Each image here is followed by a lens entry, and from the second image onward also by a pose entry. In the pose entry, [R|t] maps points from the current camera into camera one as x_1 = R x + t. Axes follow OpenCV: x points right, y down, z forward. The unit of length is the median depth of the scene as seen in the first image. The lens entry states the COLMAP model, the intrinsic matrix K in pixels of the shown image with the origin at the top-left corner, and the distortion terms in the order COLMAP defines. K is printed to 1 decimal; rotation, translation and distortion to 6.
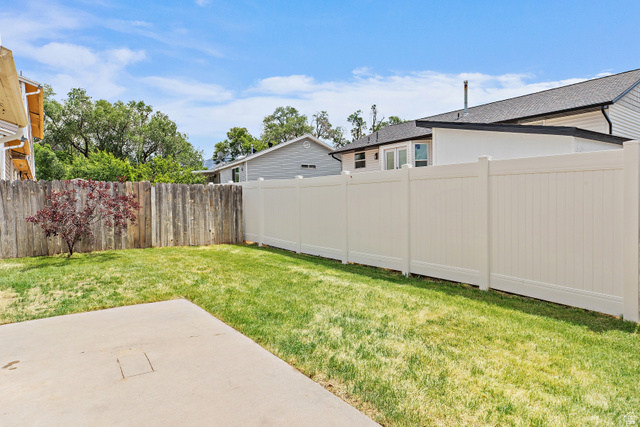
lens RADIAL K [[397.7, 0, 324.5], [0, 397.7, 213.0], [0, 0, 1]] dist [0.001396, -0.000803]
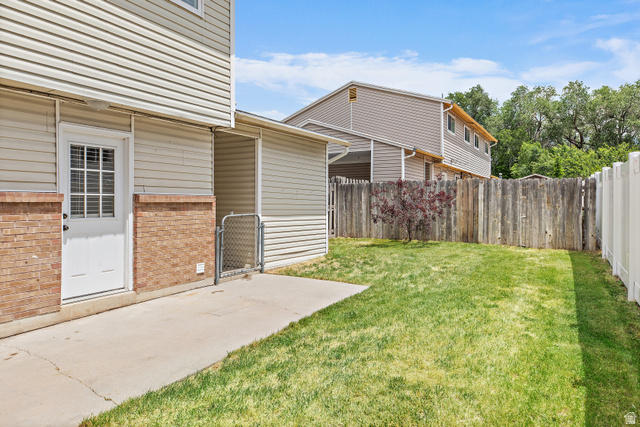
lens RADIAL K [[397.7, 0, 330.7], [0, 397.7, 201.6], [0, 0, 1]] dist [0.001396, -0.000803]
pose [[0.396923, 0.015308, -0.917724, 0.331240], [-0.025670, 0.999655, 0.005572, -0.014860], [0.917493, 0.021346, 0.397179, 0.237694]]
